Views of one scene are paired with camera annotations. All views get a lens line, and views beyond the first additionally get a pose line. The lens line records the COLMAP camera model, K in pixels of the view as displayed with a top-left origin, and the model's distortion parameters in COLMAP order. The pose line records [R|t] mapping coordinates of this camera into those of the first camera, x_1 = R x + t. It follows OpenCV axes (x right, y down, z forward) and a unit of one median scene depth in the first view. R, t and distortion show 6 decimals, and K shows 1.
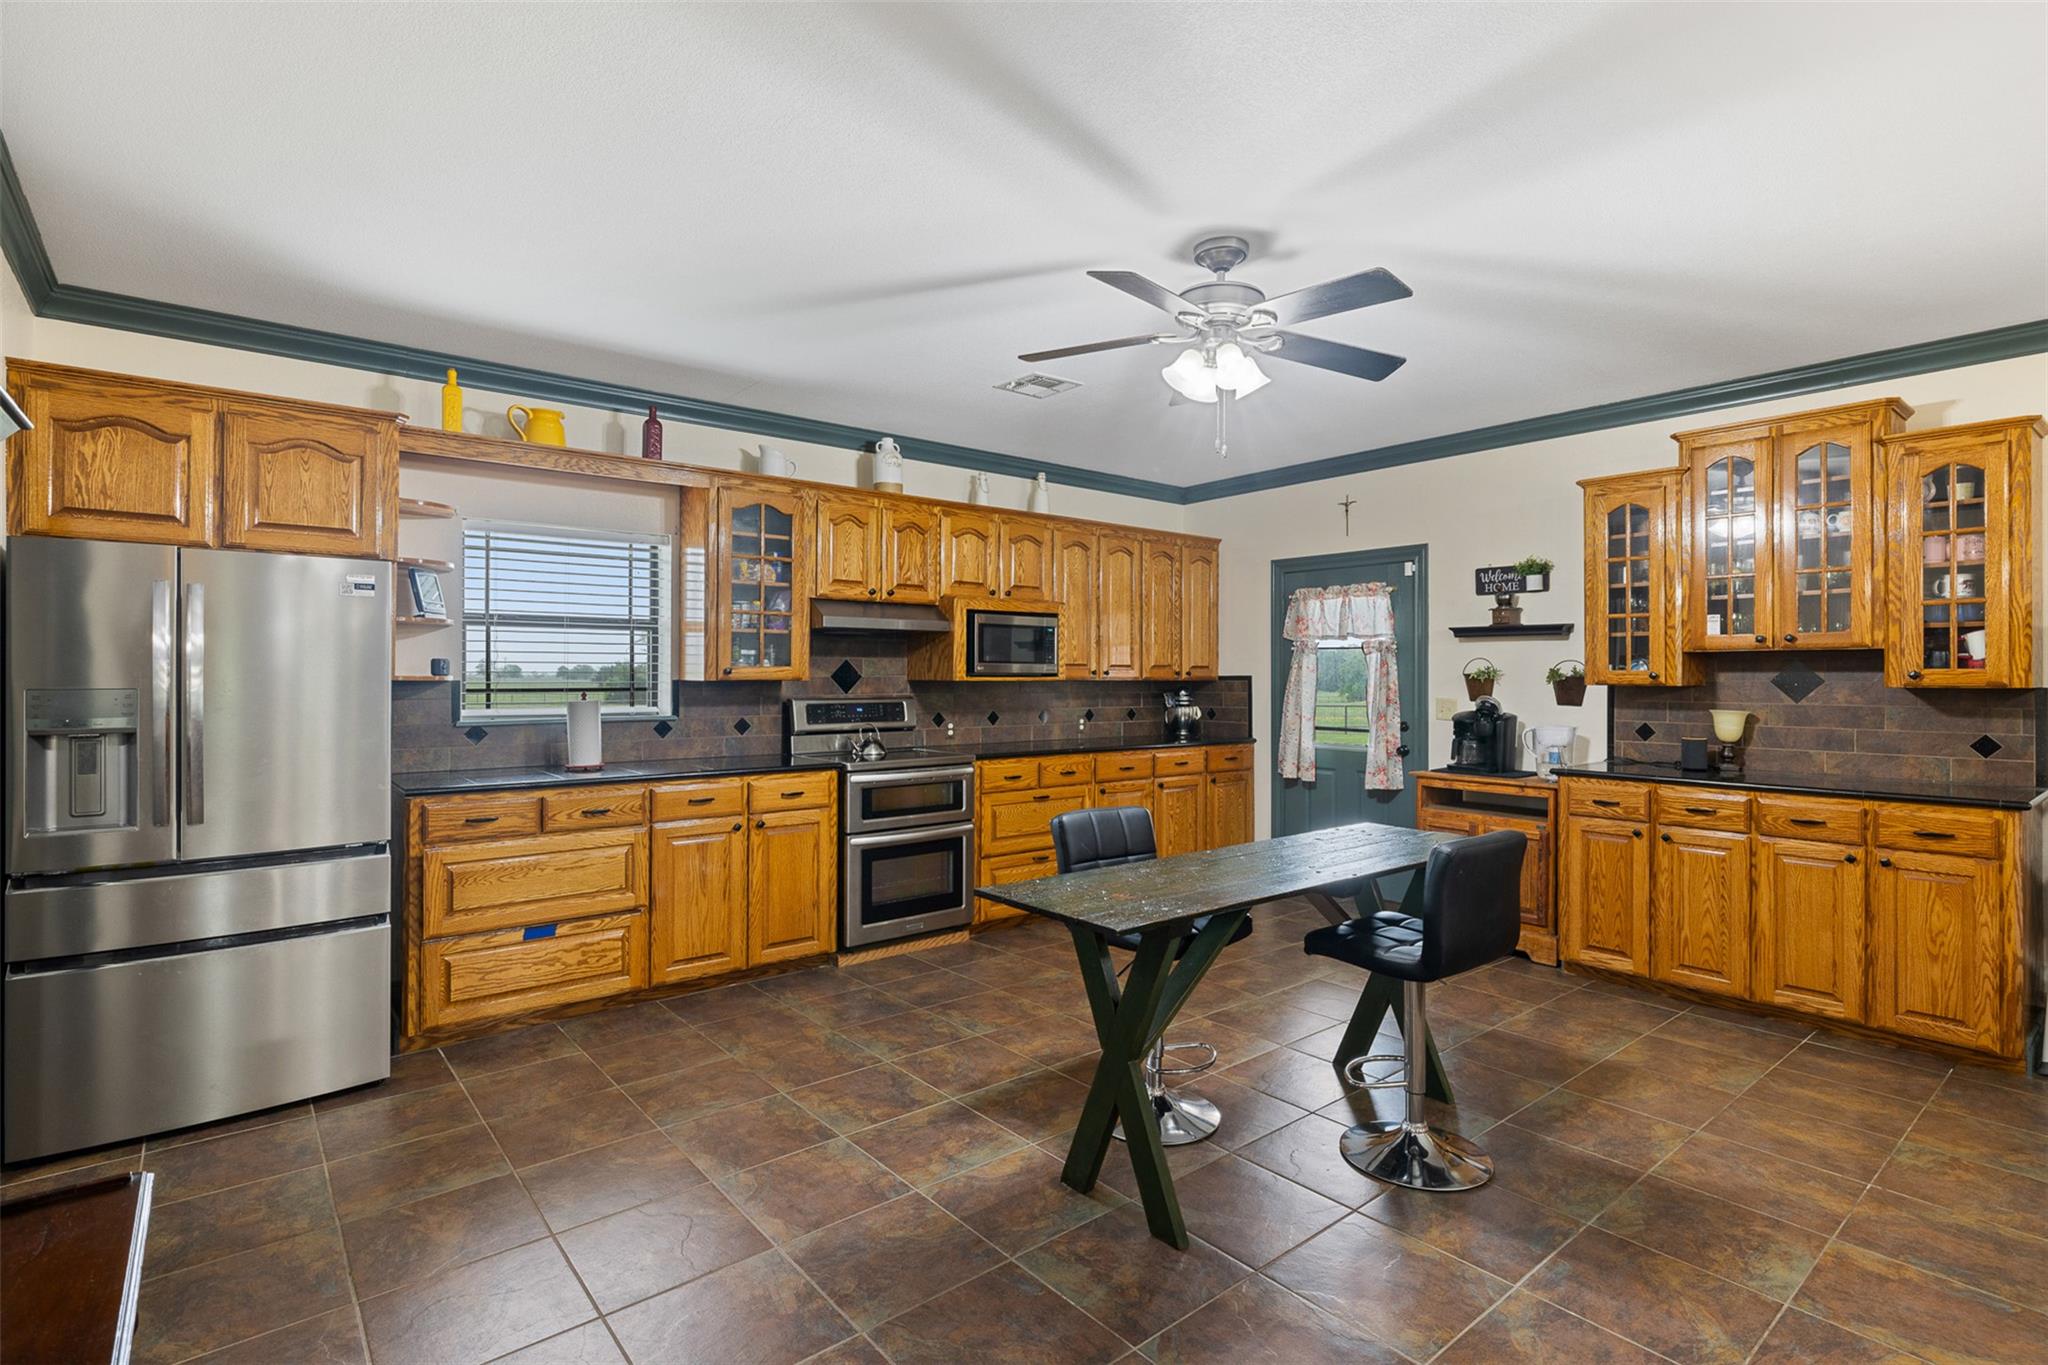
lens RADIAL K [[984.1, 0, 1024.6], [0, 984.1, 676.5], [0, 0, 1]] dist [0.002522, 0.000508]
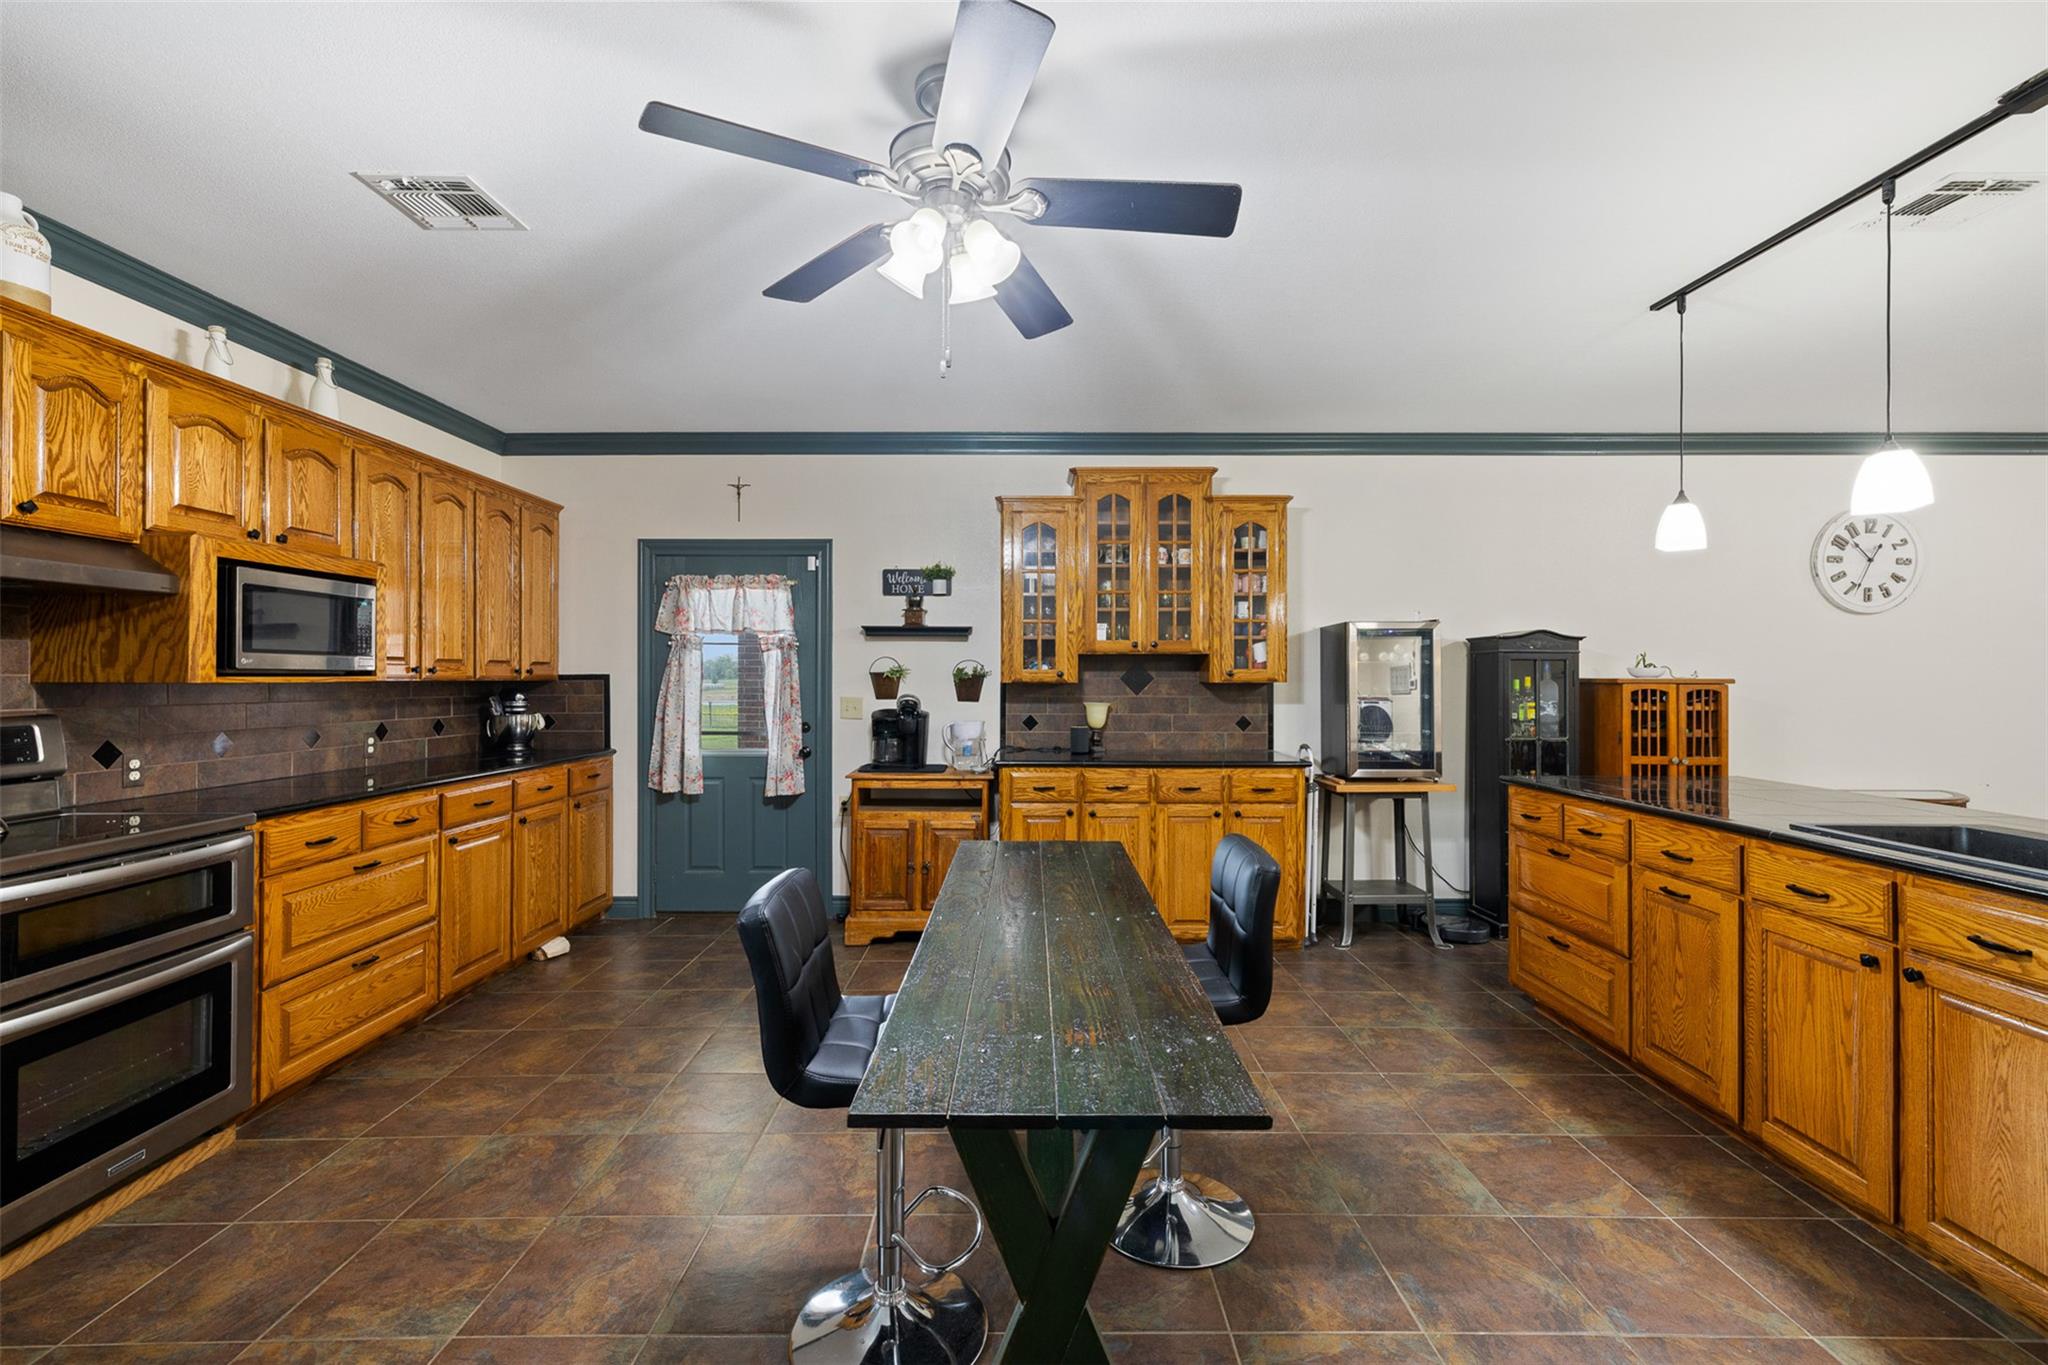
lens RADIAL K [[884.2, 0, 1025.0], [0, 884.2, 673.8], [0, 0, 1]] dist [0.007436, 0.000467]
pose [[0.634486, 0.000520, 0.772934, -0.160910], [0.000958, 0.999998, -0.001459, 0.000223], [-0.772933, 0.001666, 0.634485, 0.316558]]
